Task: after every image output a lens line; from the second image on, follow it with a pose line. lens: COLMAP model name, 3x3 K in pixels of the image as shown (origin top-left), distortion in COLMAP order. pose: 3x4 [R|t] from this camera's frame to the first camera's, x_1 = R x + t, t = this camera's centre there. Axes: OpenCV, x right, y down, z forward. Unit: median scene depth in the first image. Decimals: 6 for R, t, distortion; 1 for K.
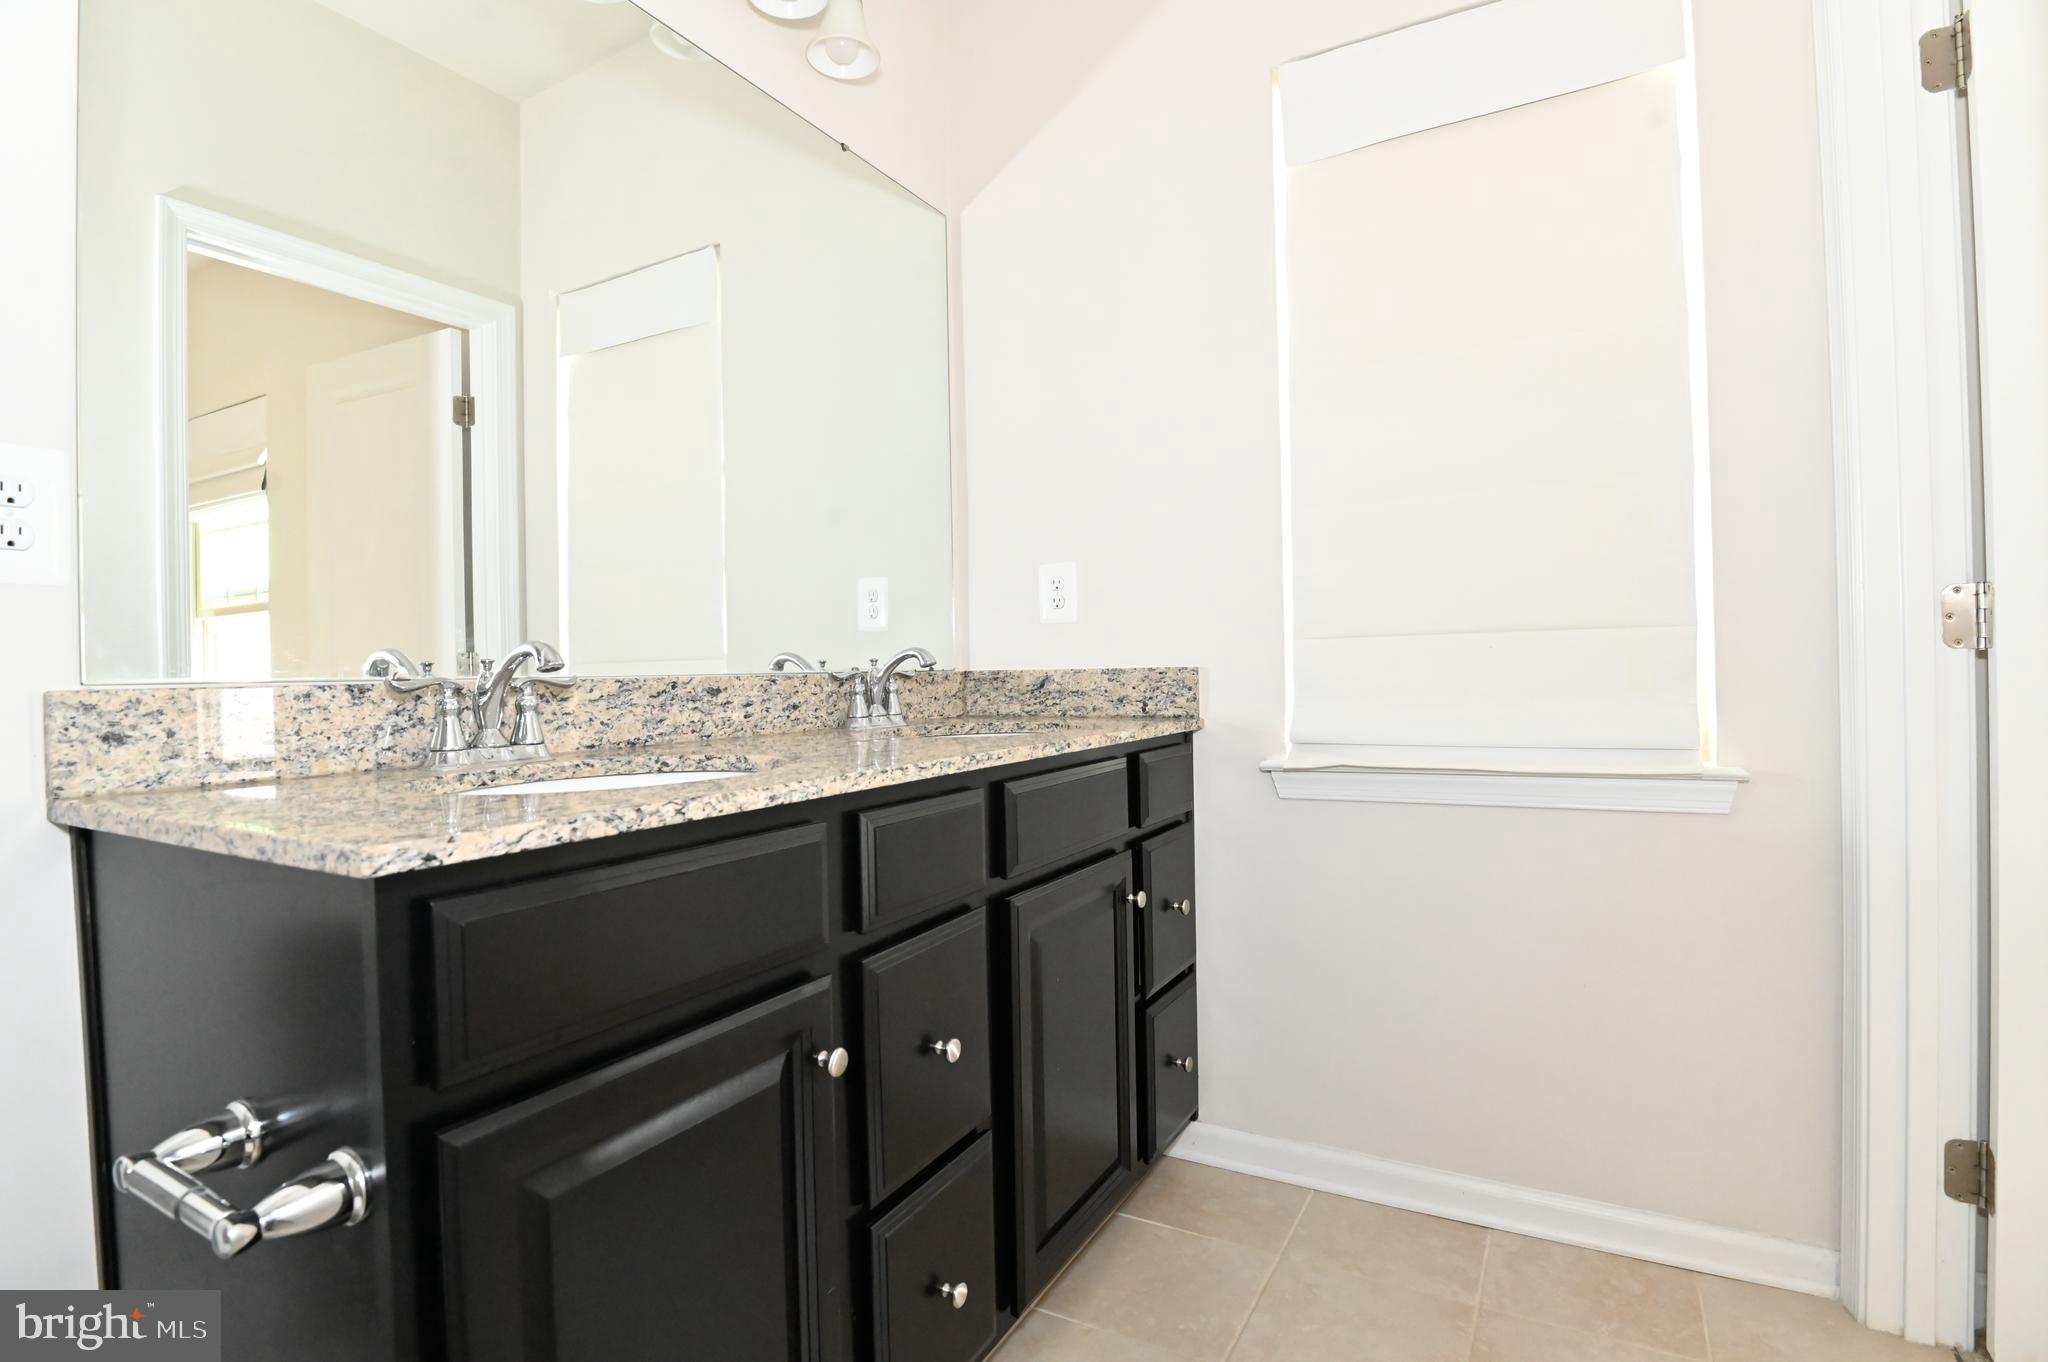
lens RADIAL K [[1005.4, 0, 1020.1], [0, 1005.4, 669.0], [0, 0, 1]] dist [-0.022529, -0.001371]
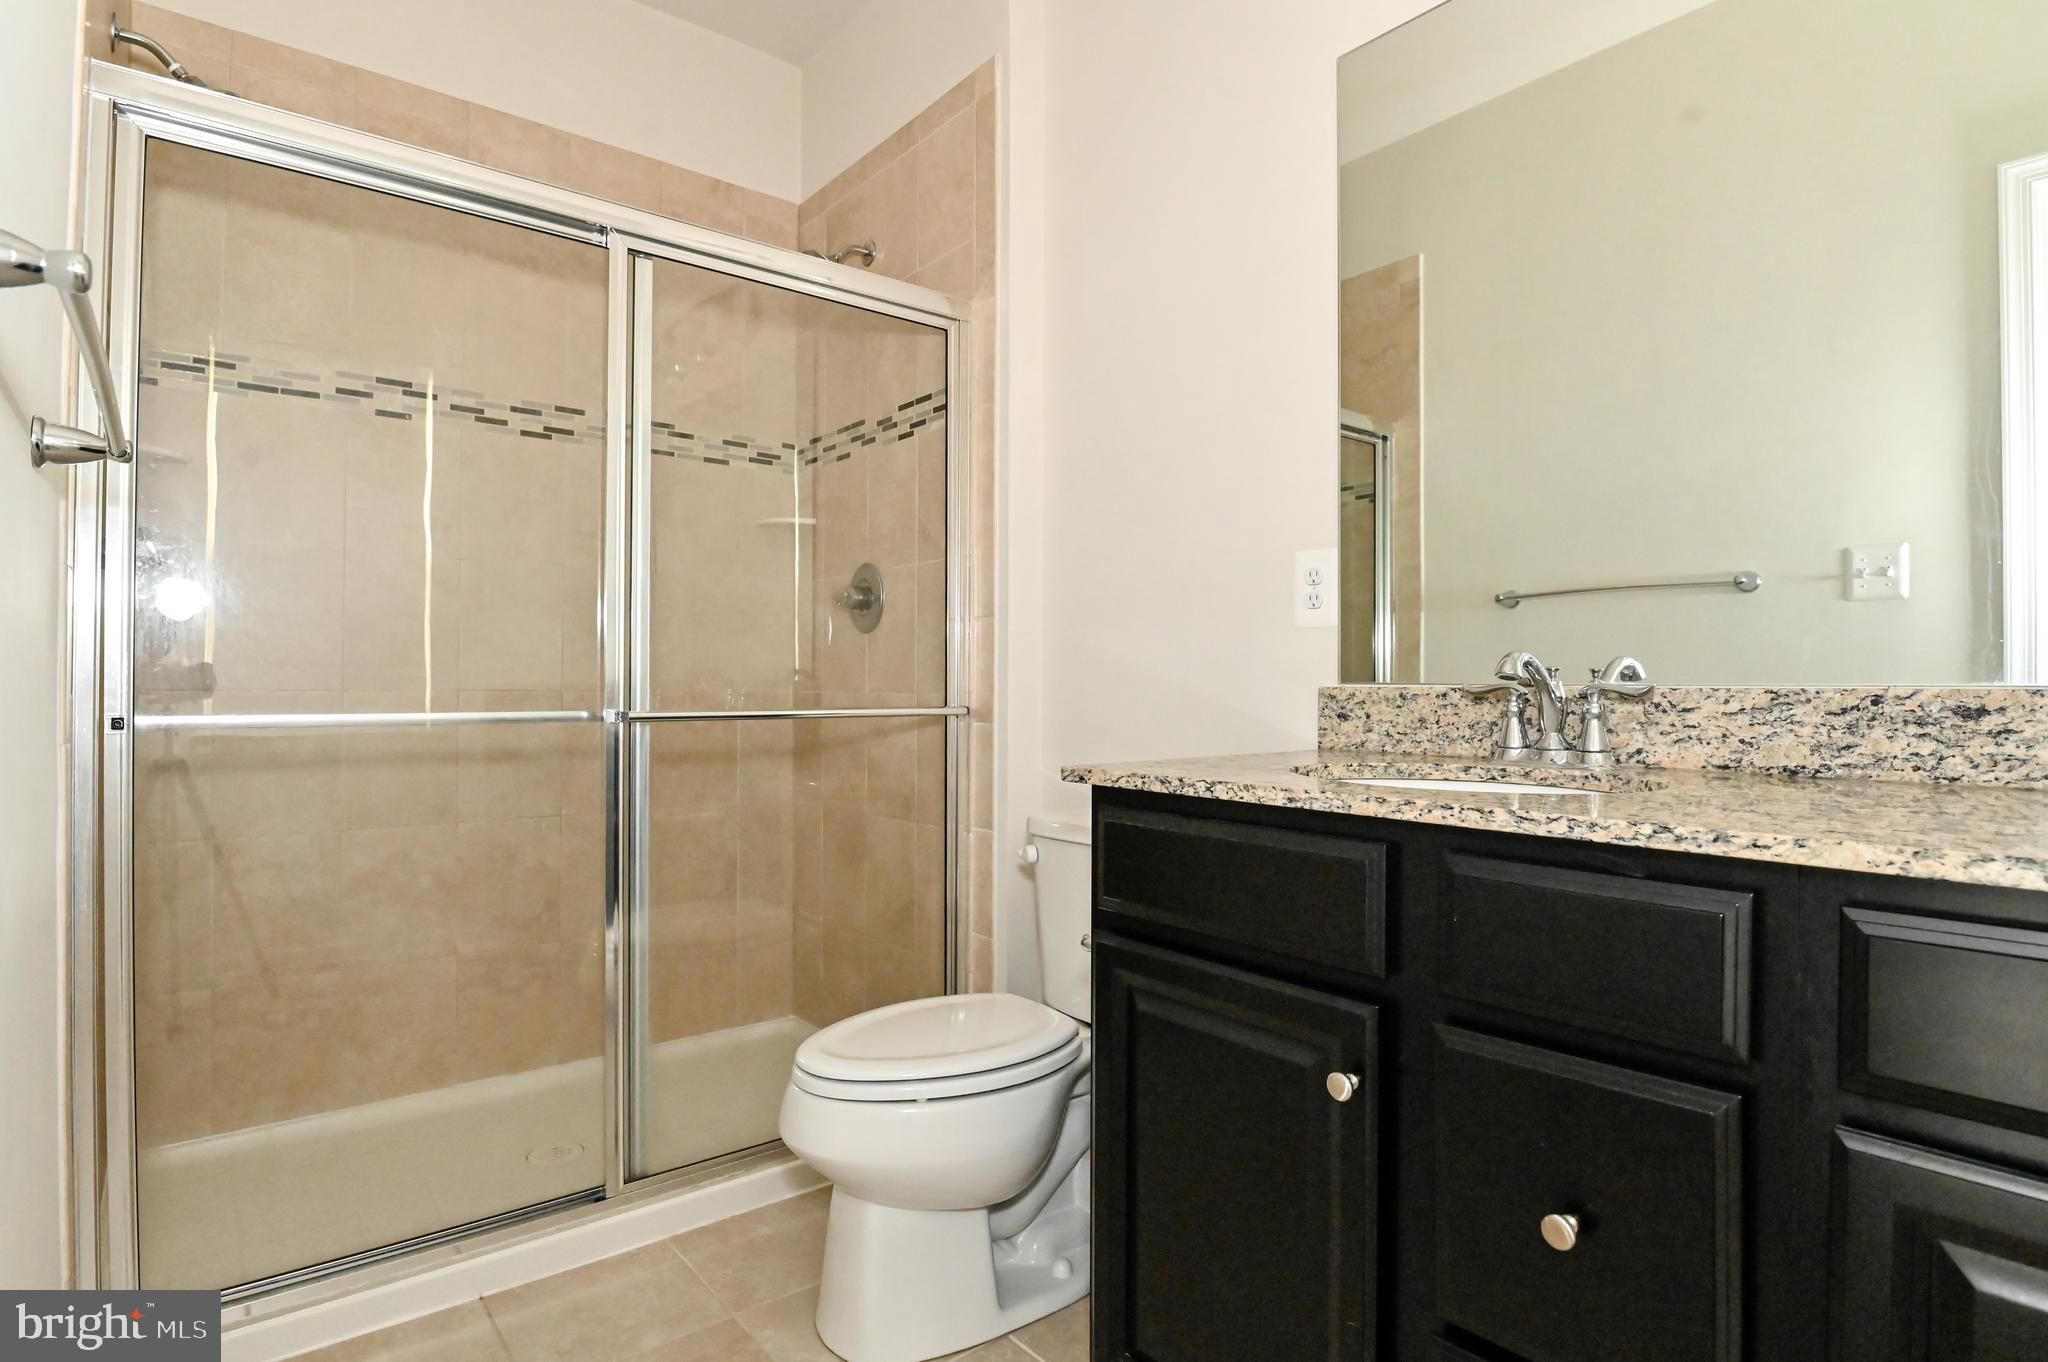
lens RADIAL K [[1005.4, 0, 1022.8], [0, 1005.4, 687.5], [0, 0, 1]] dist [-0.022529, -0.001371]
pose [[-0.366552, 0.021199, -0.930156, 0.698685], [0.004990, 0.999771, 0.020820, -0.013518], [0.930384, 0.002990, -0.366574, 0.909828]]
